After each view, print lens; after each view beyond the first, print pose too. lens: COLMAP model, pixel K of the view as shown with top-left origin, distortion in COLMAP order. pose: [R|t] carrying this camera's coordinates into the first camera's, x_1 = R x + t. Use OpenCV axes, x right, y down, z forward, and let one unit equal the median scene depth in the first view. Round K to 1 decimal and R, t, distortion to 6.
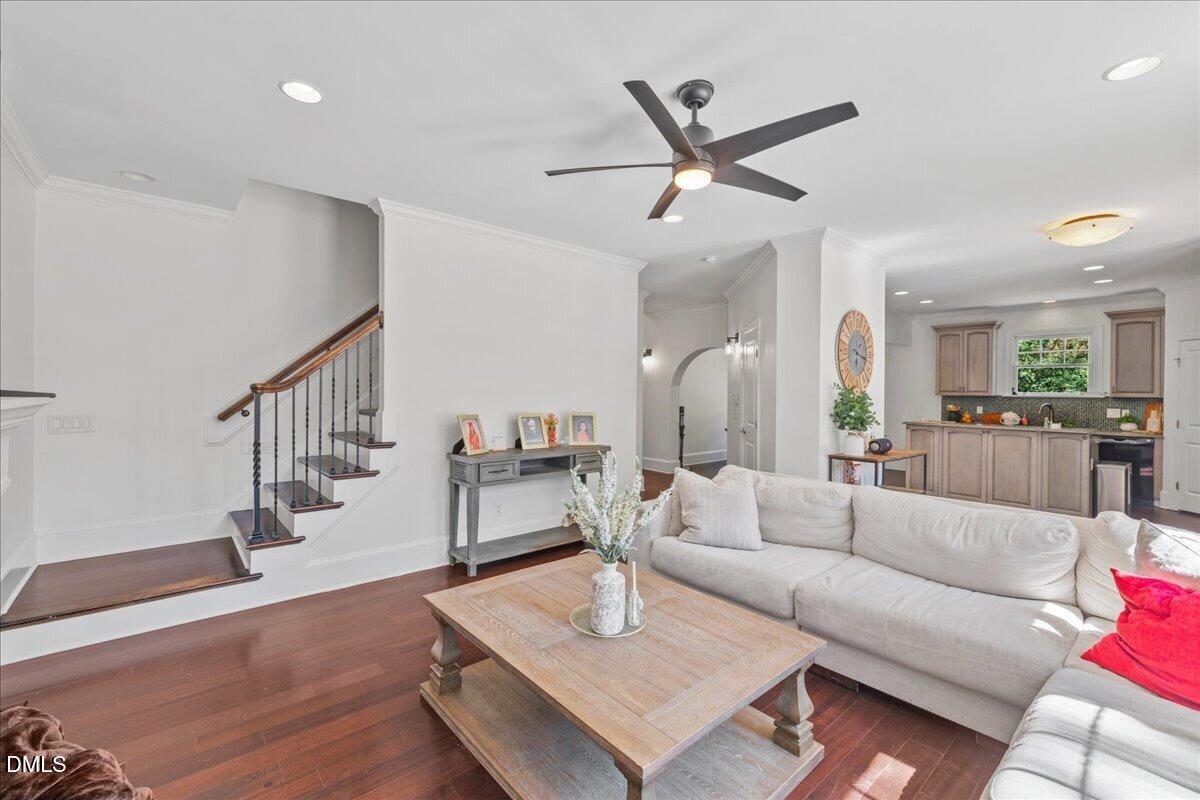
lens RADIAL K [[507.9, 0, 592.5], [0, 507.9, 392.2], [0, 0, 1]] dist [0.004120, -0.000133]
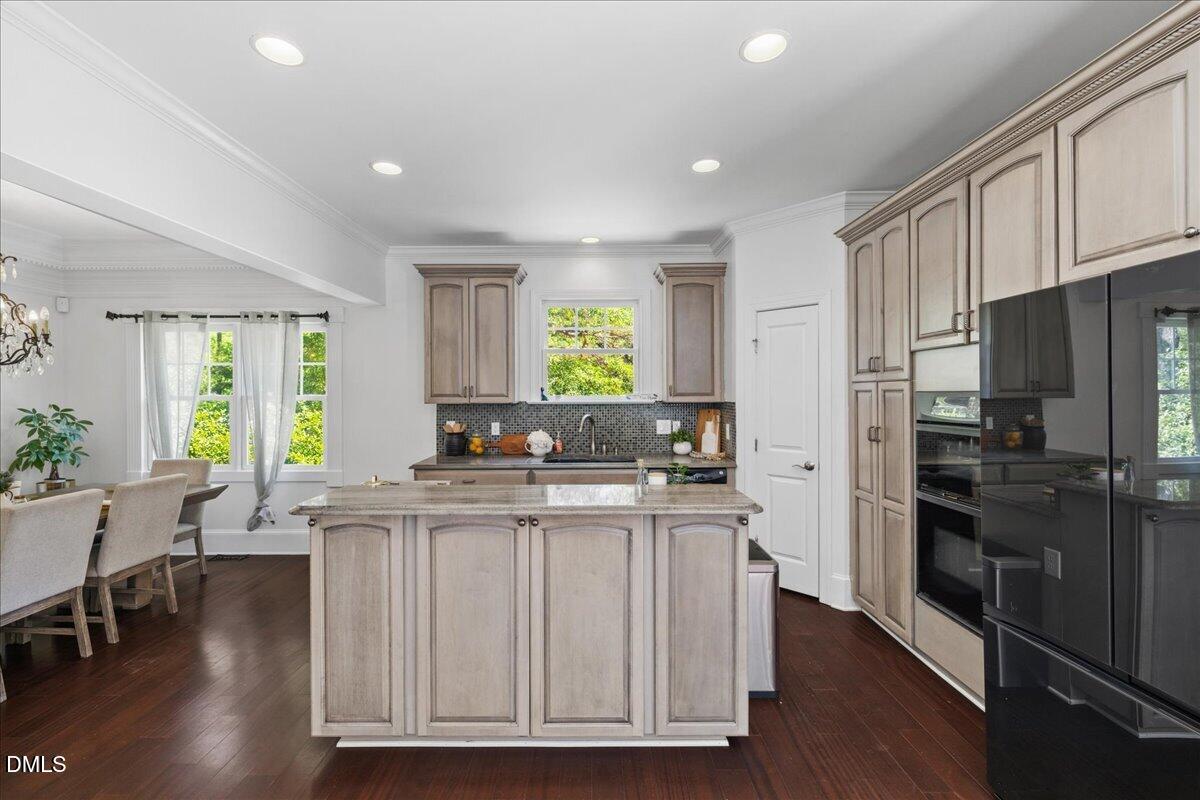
lens RADIAL K [[508.9, 0, 593.0], [0, 508.9, 394.4], [0, 0, 1]] dist [-0.004379, 0.000318]
pose [[0.651297, -0.011739, 0.758732, 0.433511], [0.013650, 0.999900, 0.003753, -0.003111], [-0.758700, 0.007912, 0.651392, 0.590346]]
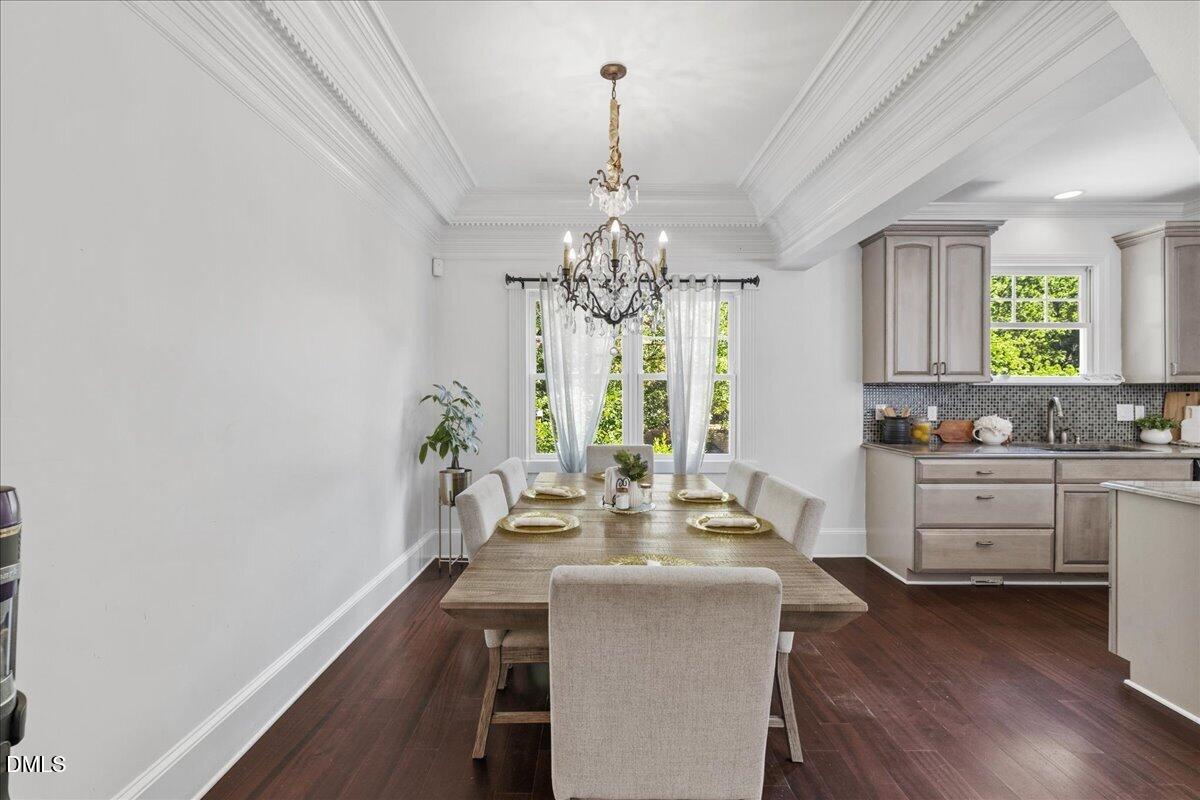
lens RADIAL K [[507.9, 0, 592.1], [0, 507.9, 394.3], [0, 0, 1]] dist [0.004120, -0.000133]
pose [[0.645708, -0.006107, 0.763560, 0.195747], [0.008207, 0.999966, 0.001058, 0.014515], [-0.763540, 0.005583, 0.645736, 0.986619]]
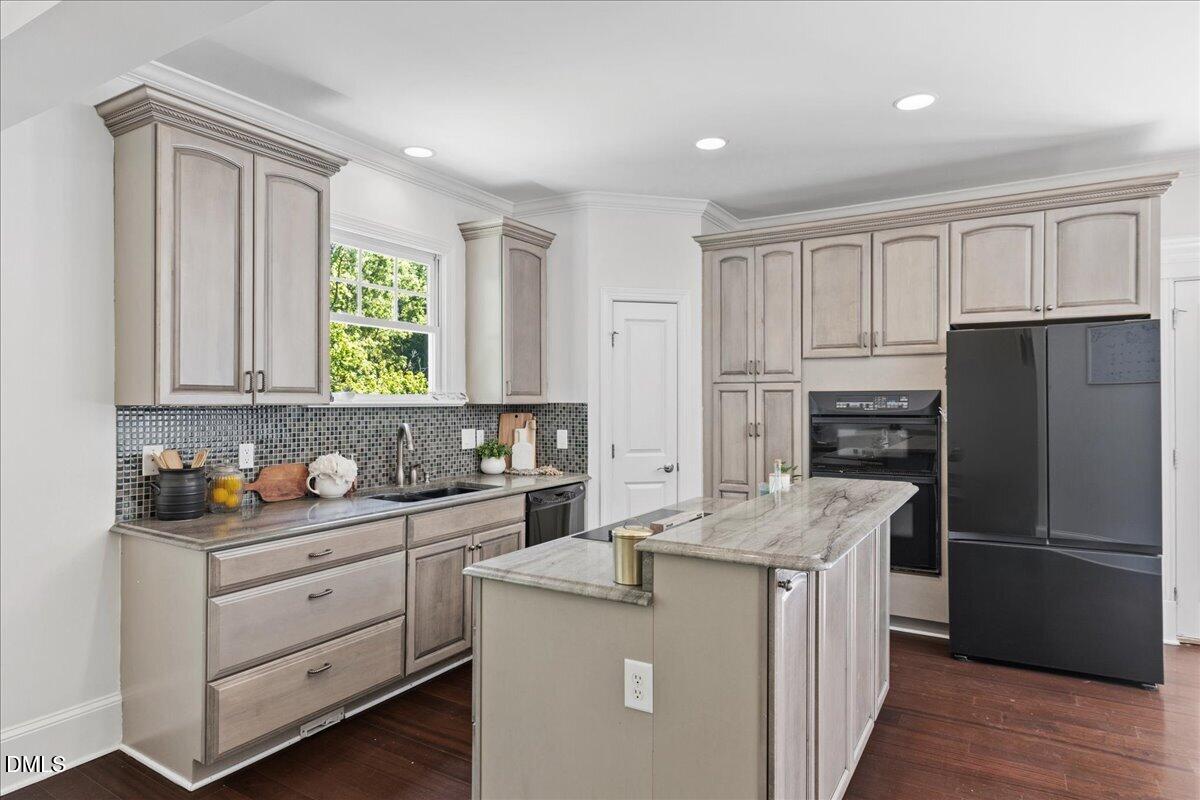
lens RADIAL K [[689.7, 0, 600.8], [0, 689.7, 398.1], [0, 0, 1]] dist [-0.002287, 0.003306]
pose [[-0.317362, -0.002690, 0.948301, 0.352625], [0.002773, 0.999989, 0.003765, 0.002014], [-0.948300, 0.003824, -0.317351, 0.986475]]
